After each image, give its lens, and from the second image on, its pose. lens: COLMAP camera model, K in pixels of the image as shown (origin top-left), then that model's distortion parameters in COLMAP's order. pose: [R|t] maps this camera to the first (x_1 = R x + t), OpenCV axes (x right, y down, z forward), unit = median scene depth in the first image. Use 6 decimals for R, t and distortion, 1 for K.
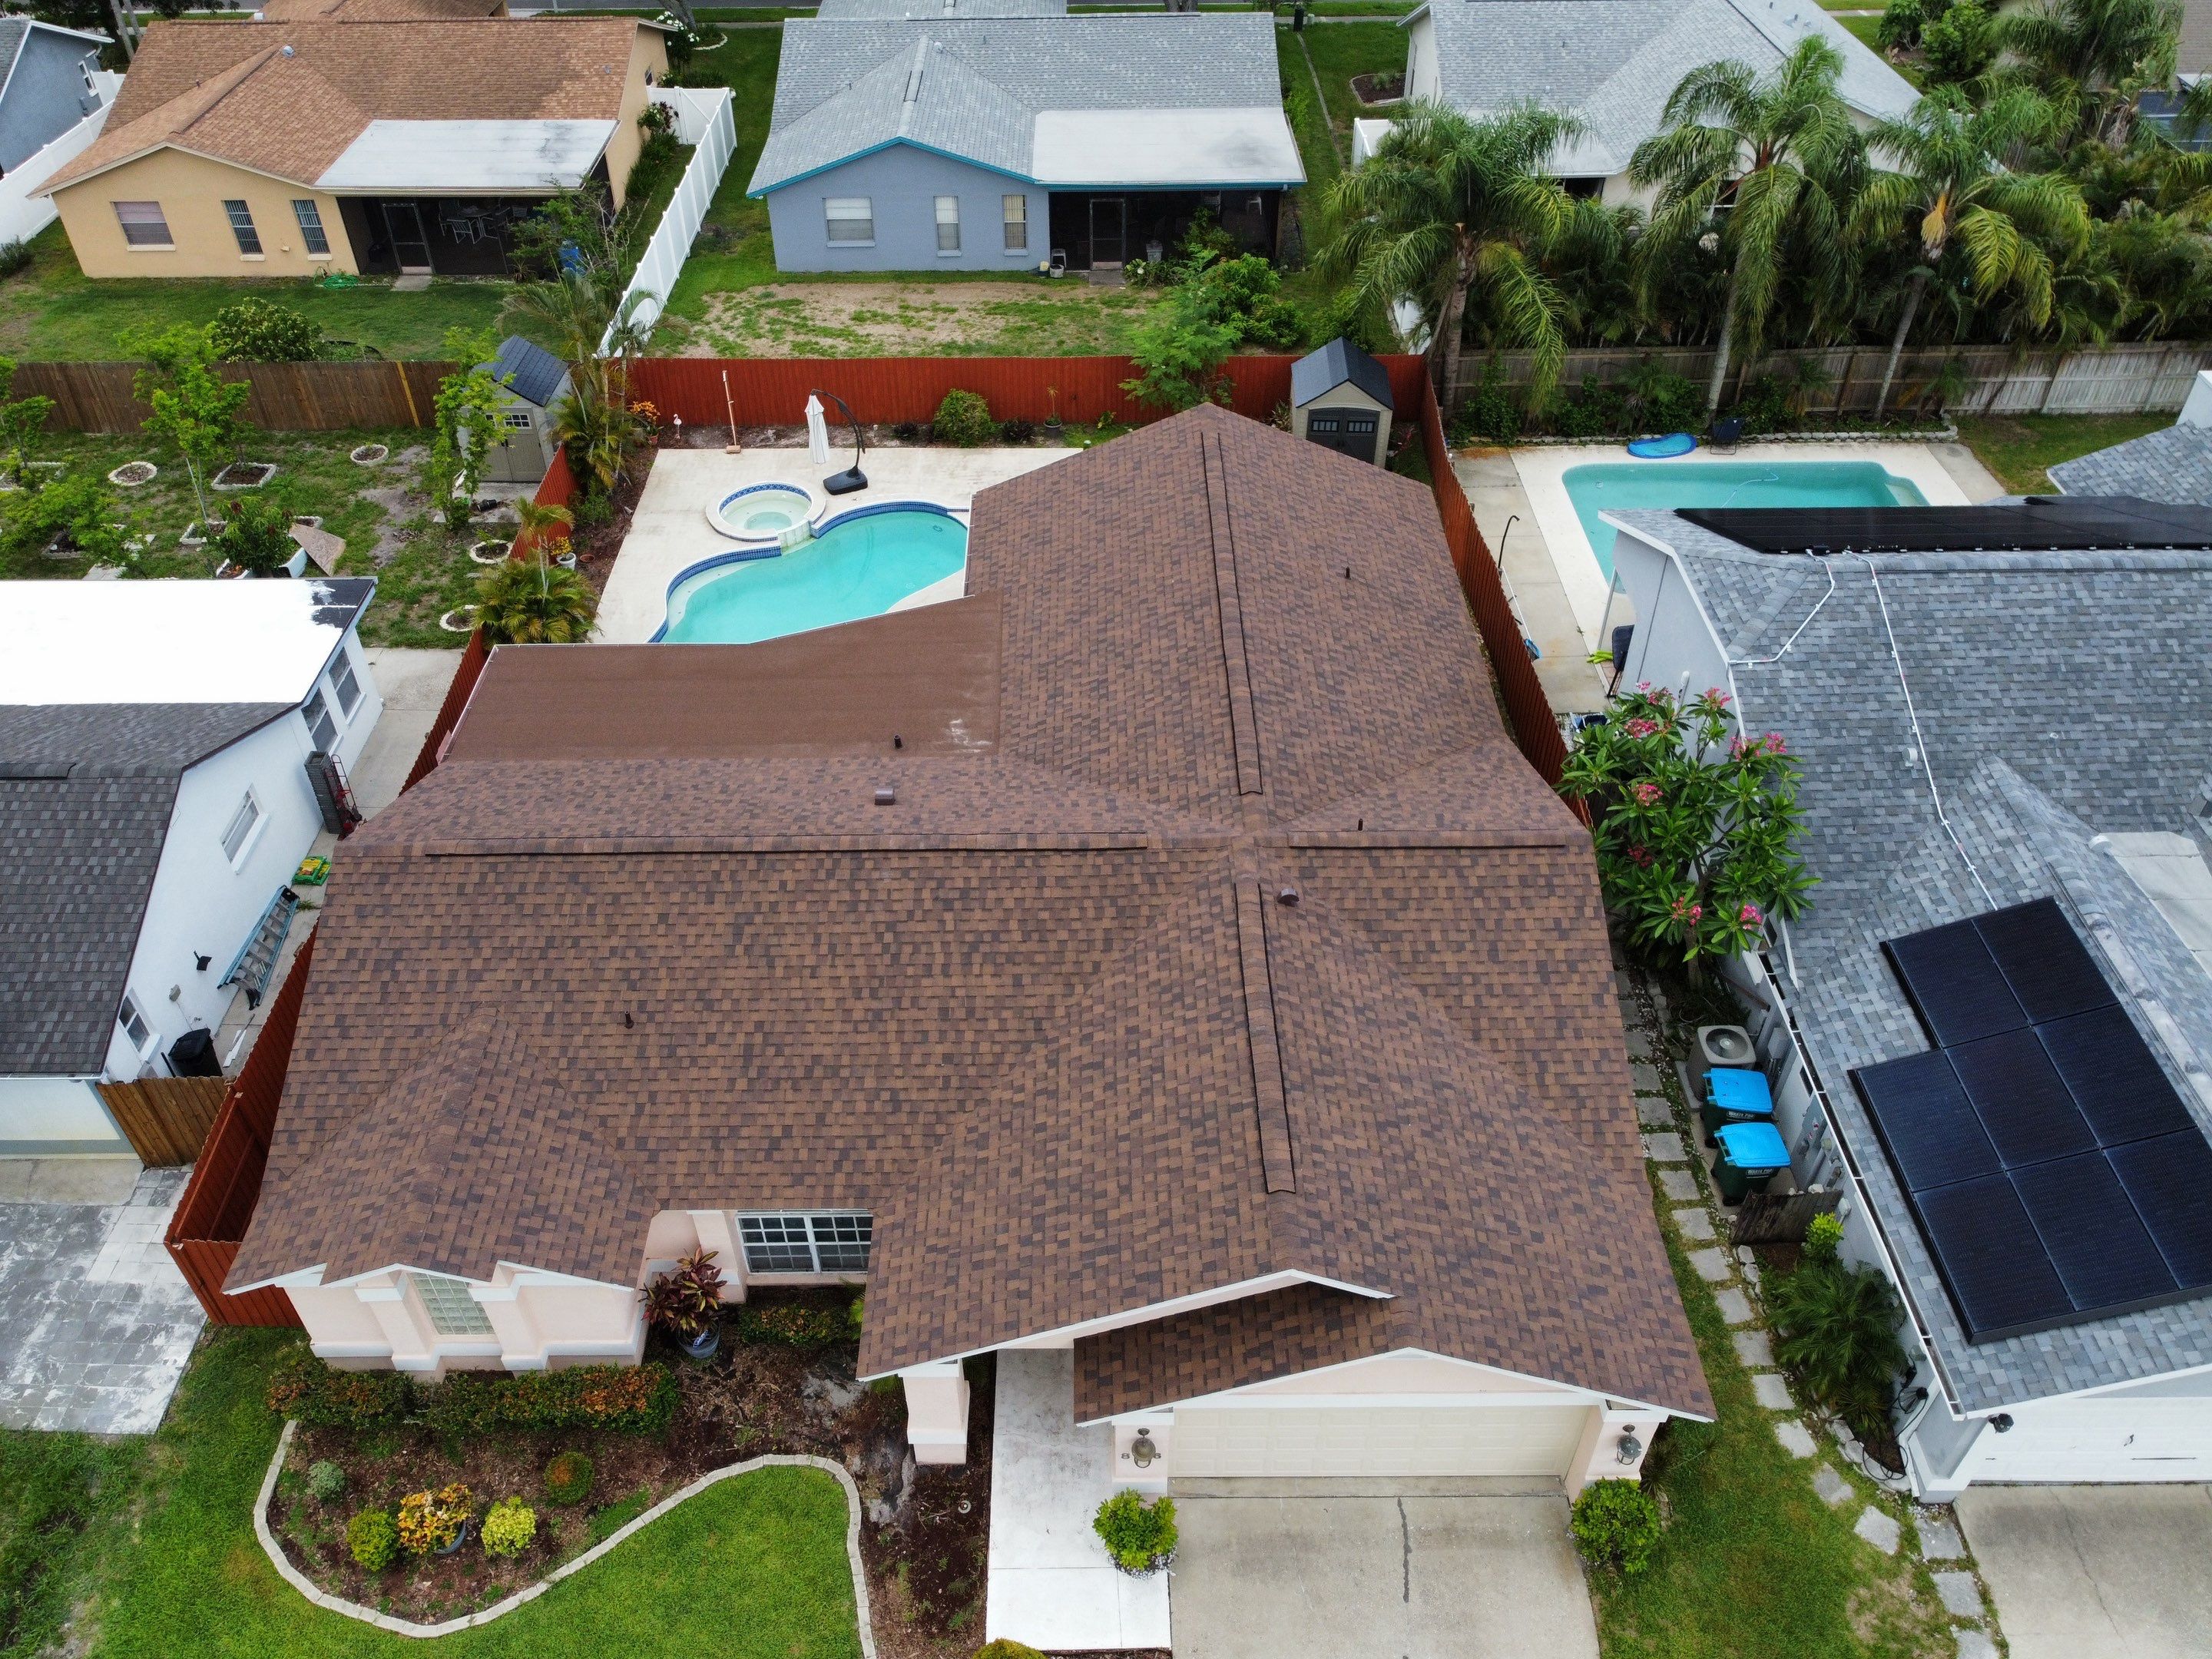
lens RADIAL K [[1675.2, 0, 1077.7], [0, 1675.2, 804.9], [0, 0, 1]] dist [0.011333, -0.018004]
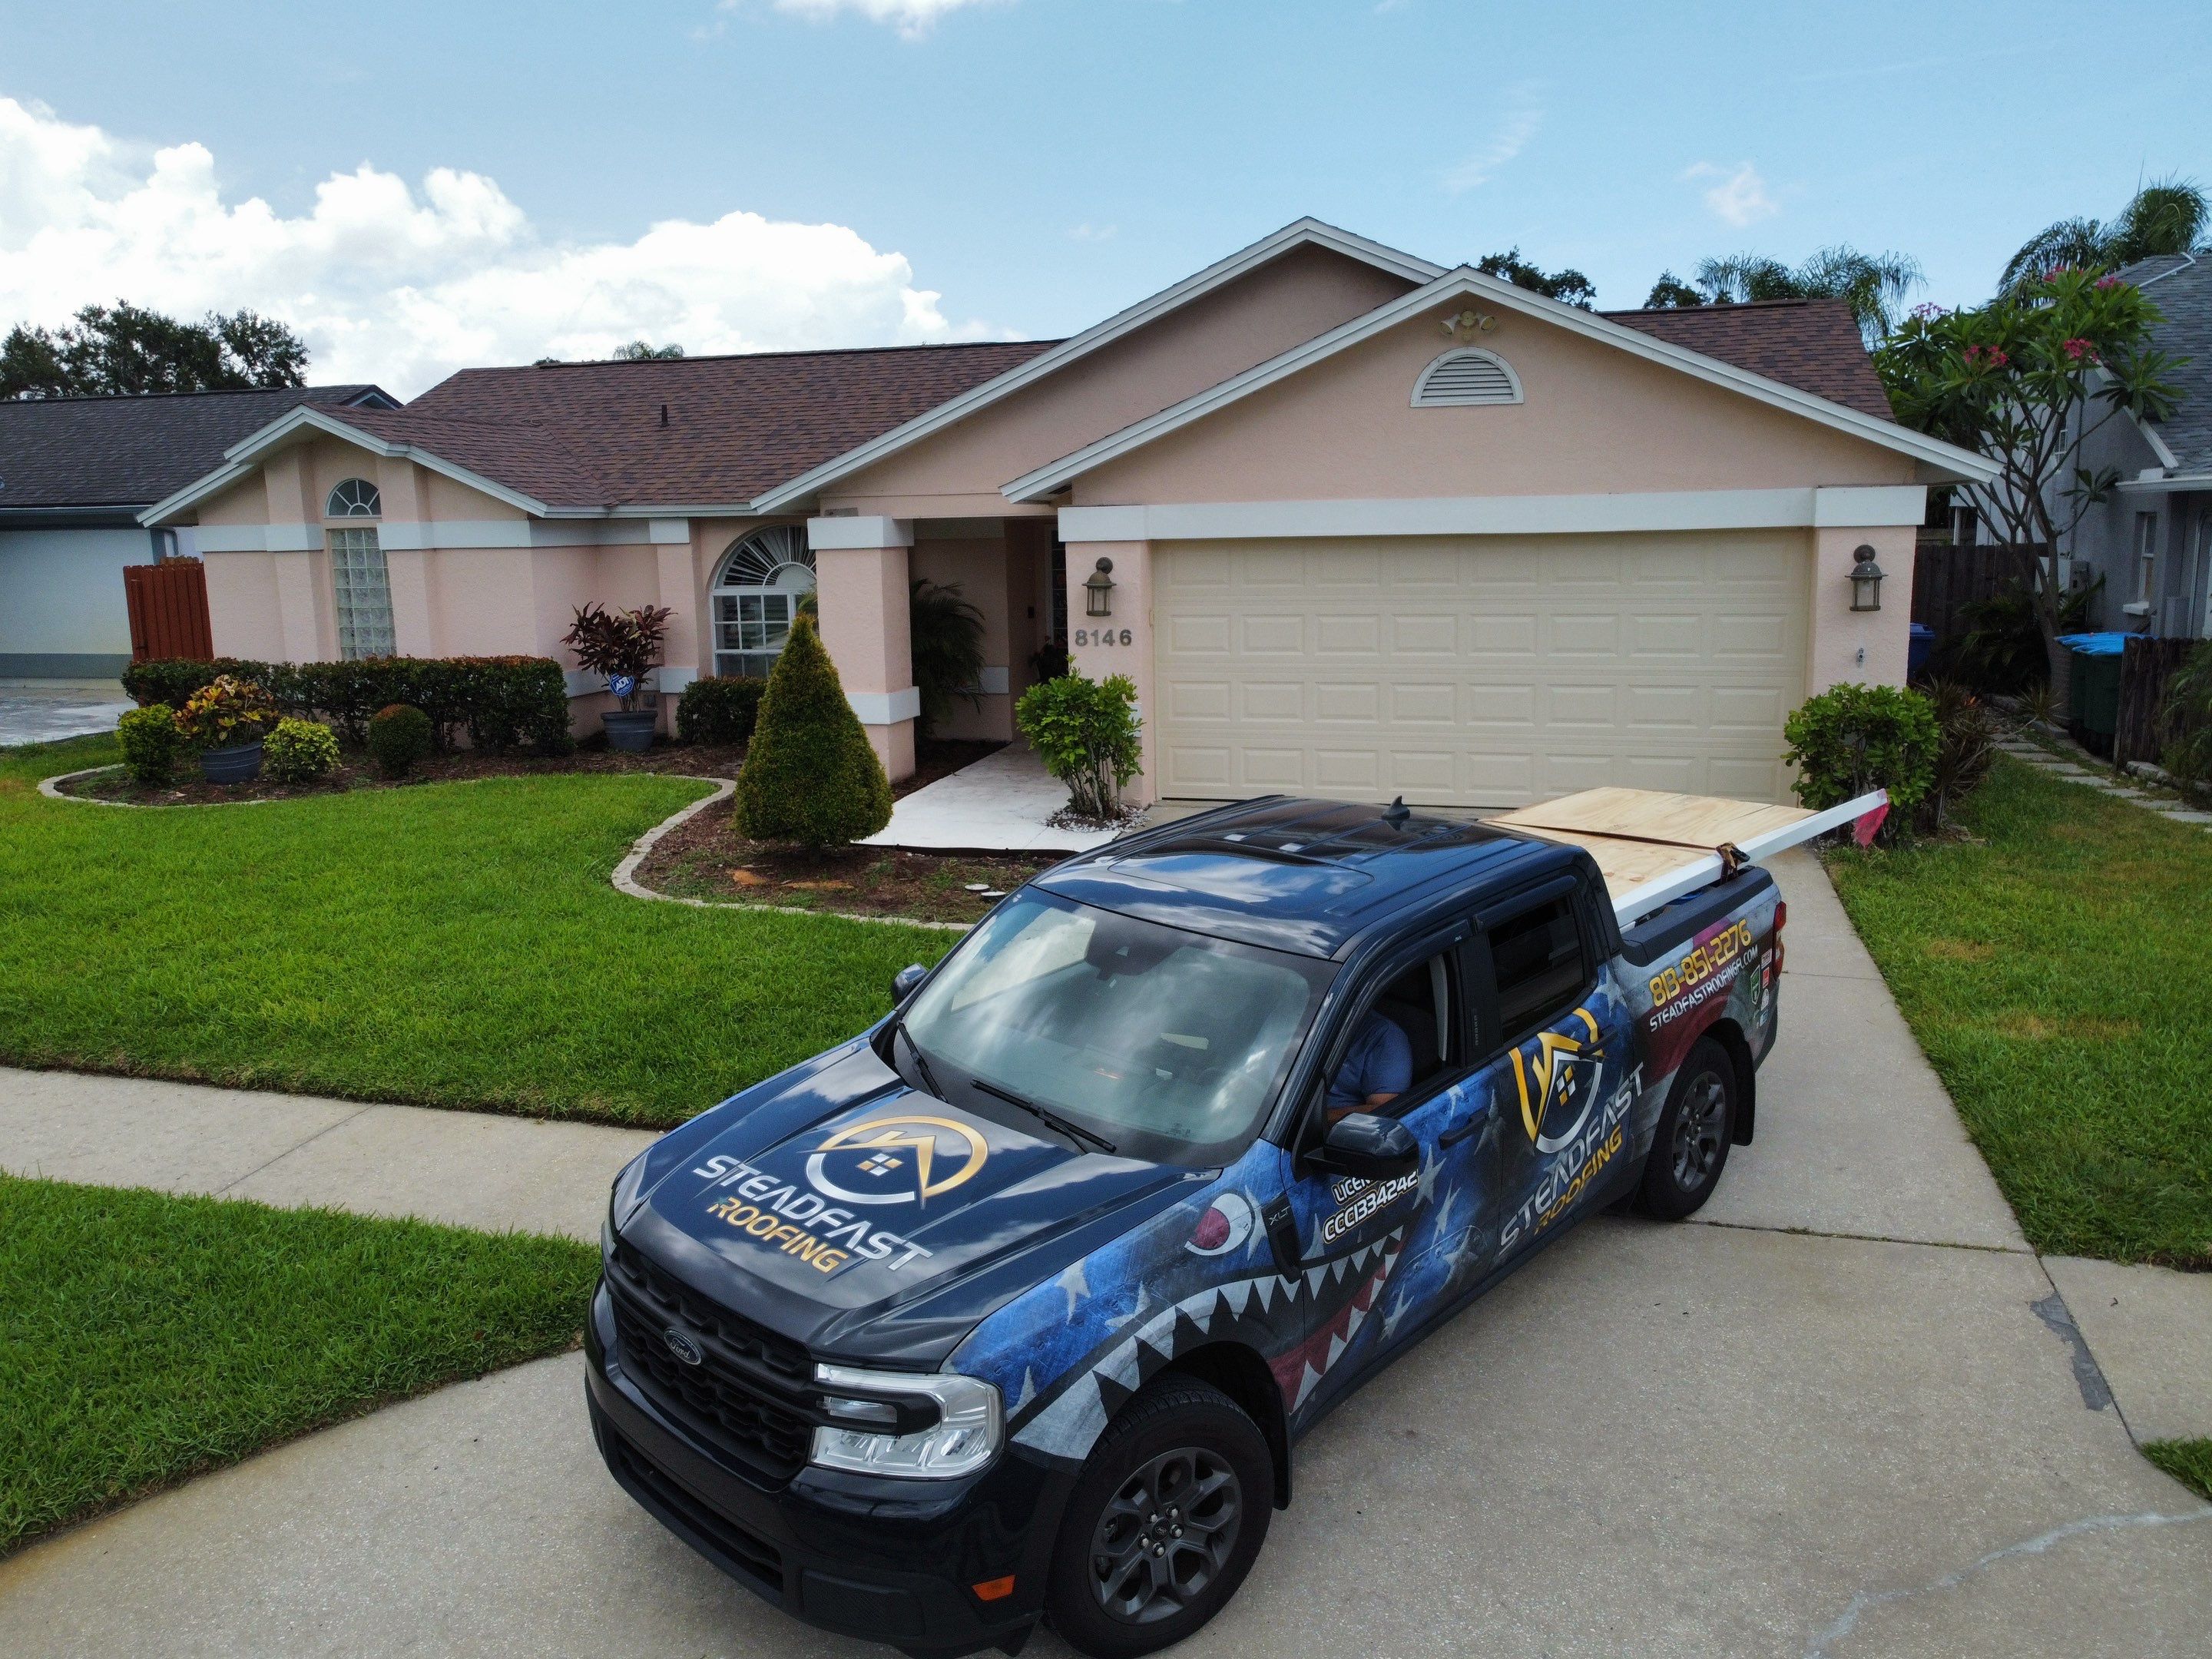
lens RADIAL K [[1675.2, 0, 1089.8], [0, 1675.2, 819.0], [0, 0, 1]] dist [0.011333, -0.018004]
pose [[0.961256, 0.041423, -0.272527, 0.194613], [-0.175936, 0.853286, -0.490865, 0.691615], [0.212211, 0.519795, 0.827514, 0.412640]]
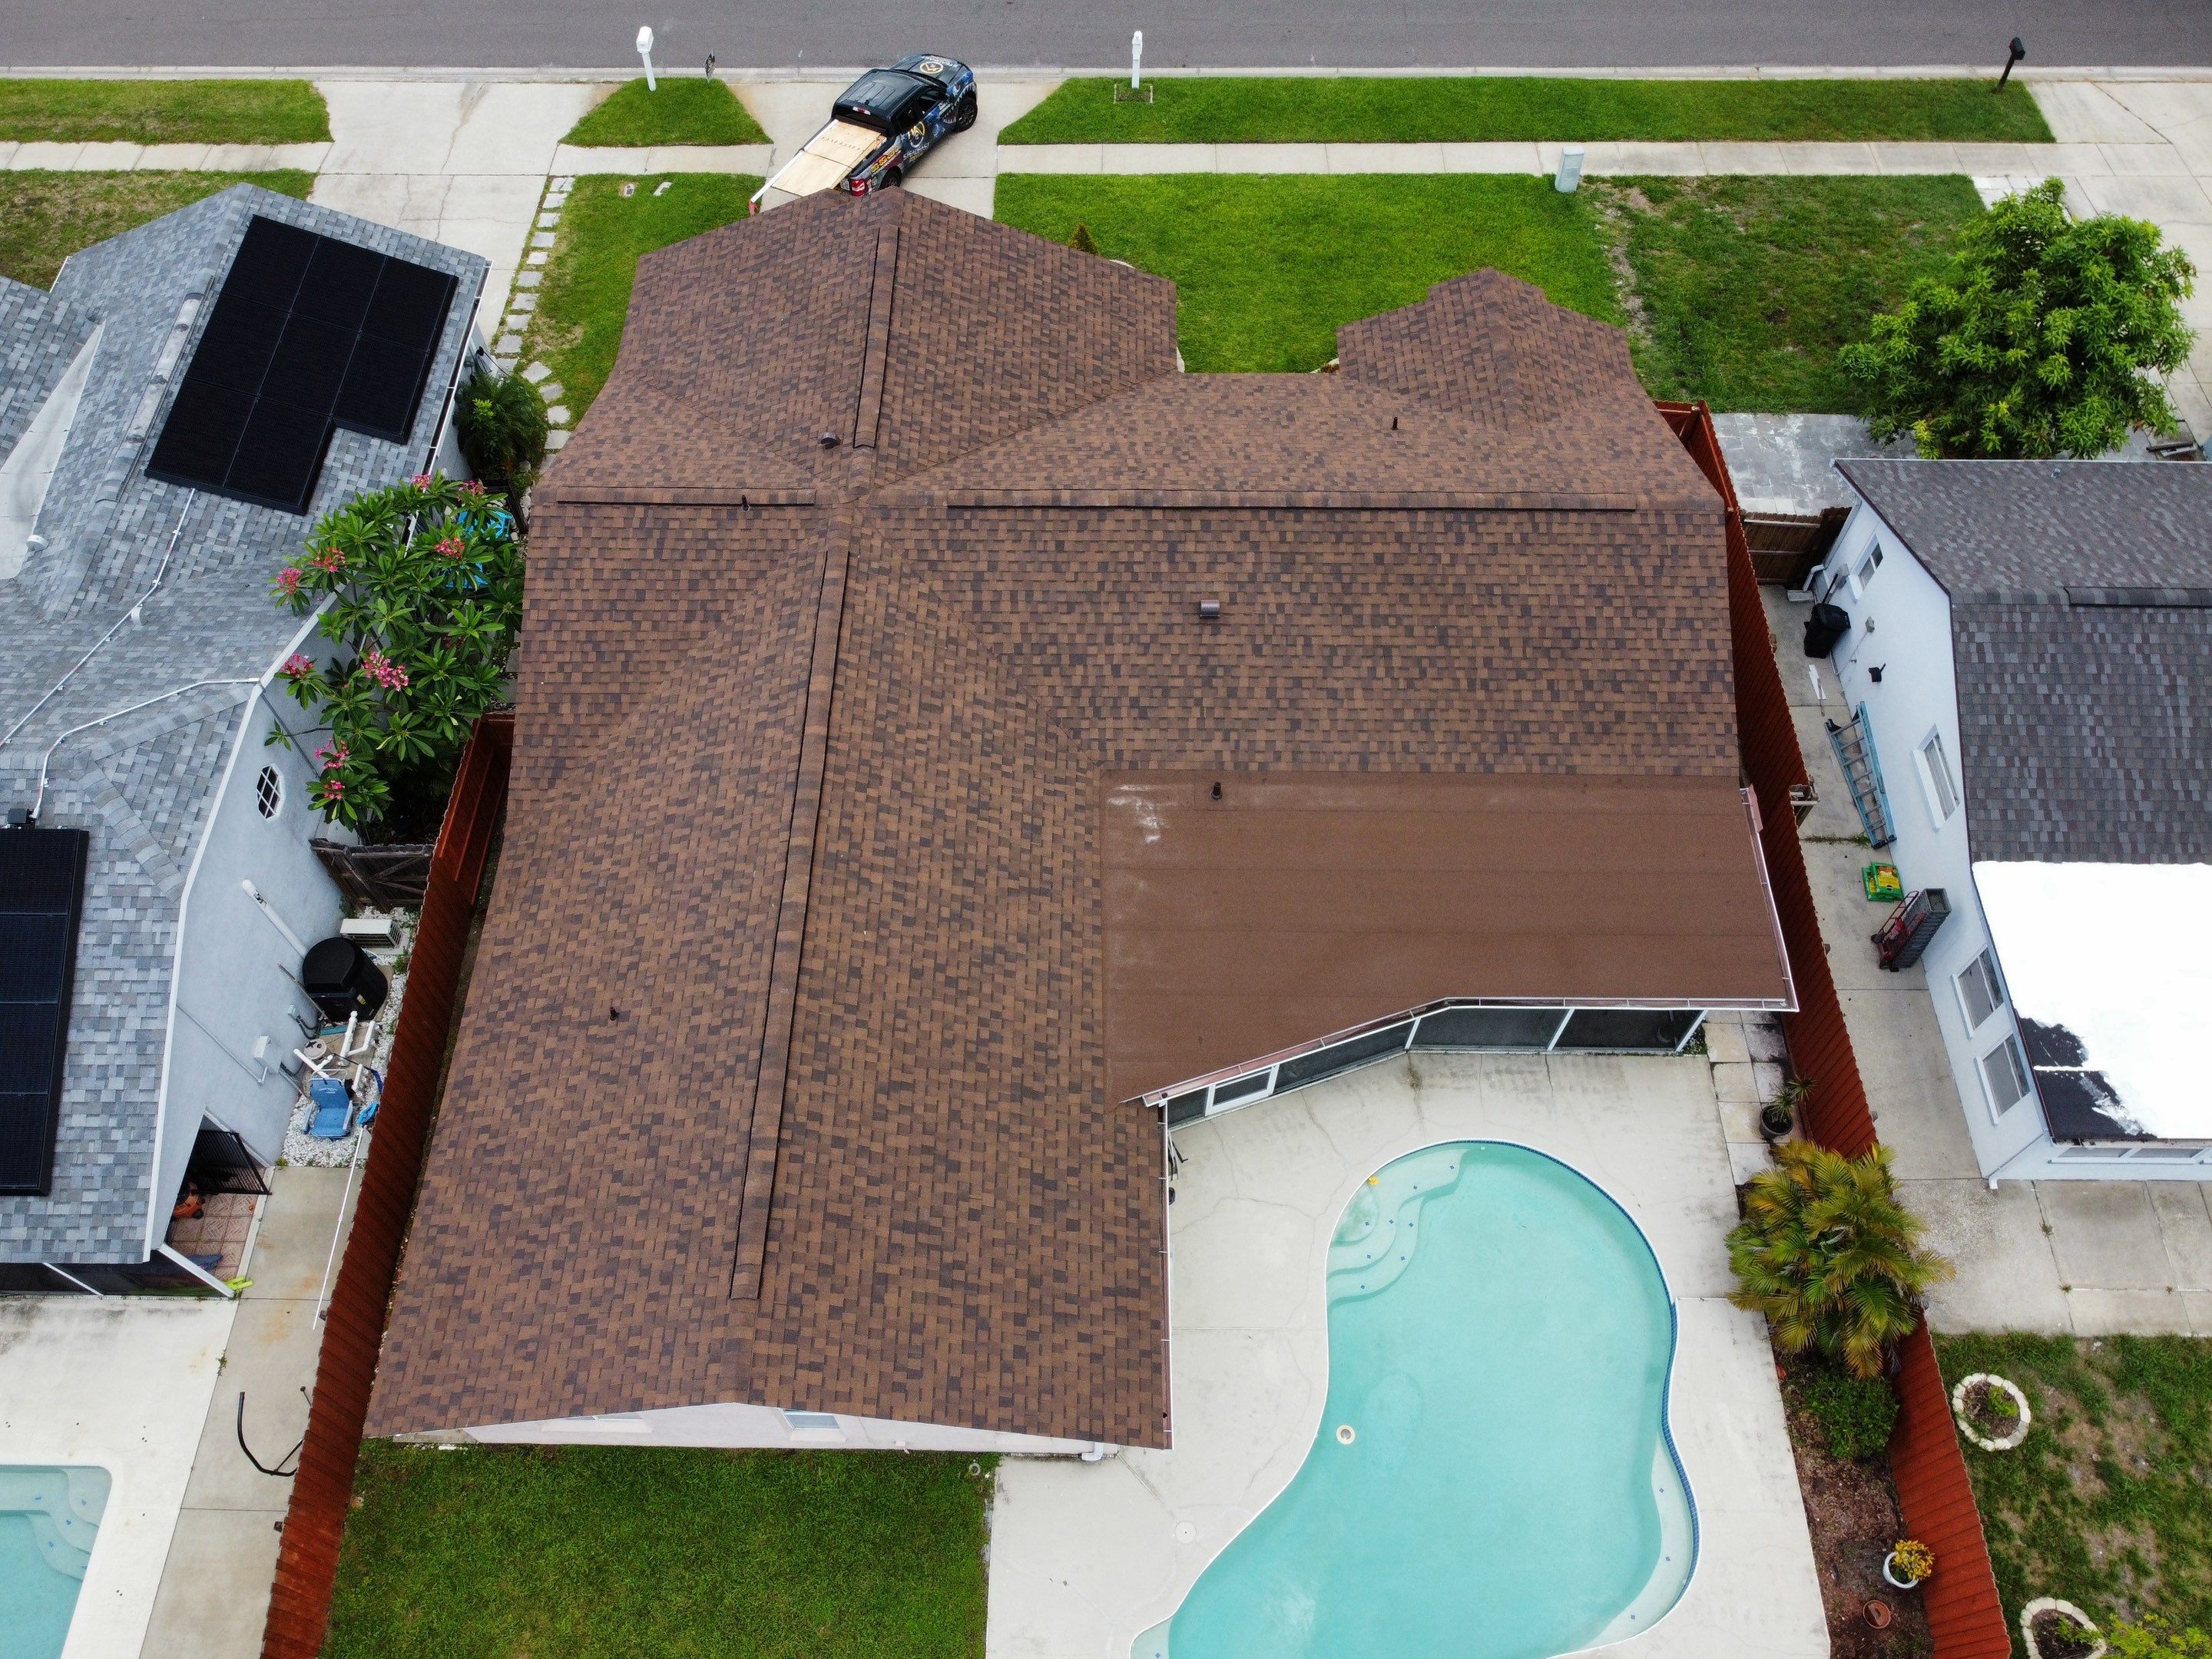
lens RADIAL K [[1675.2, 0, 1081.8], [0, 1675.2, 813.4], [0, 0, 1]] dist [0.011333, -0.018004]
pose [[-0.999774, -0.002318, 0.021130, -0.067740], [0.021243, -0.144449, 0.989284, -1.088055], [0.000759, 0.989510, 0.144466, 1.081627]]
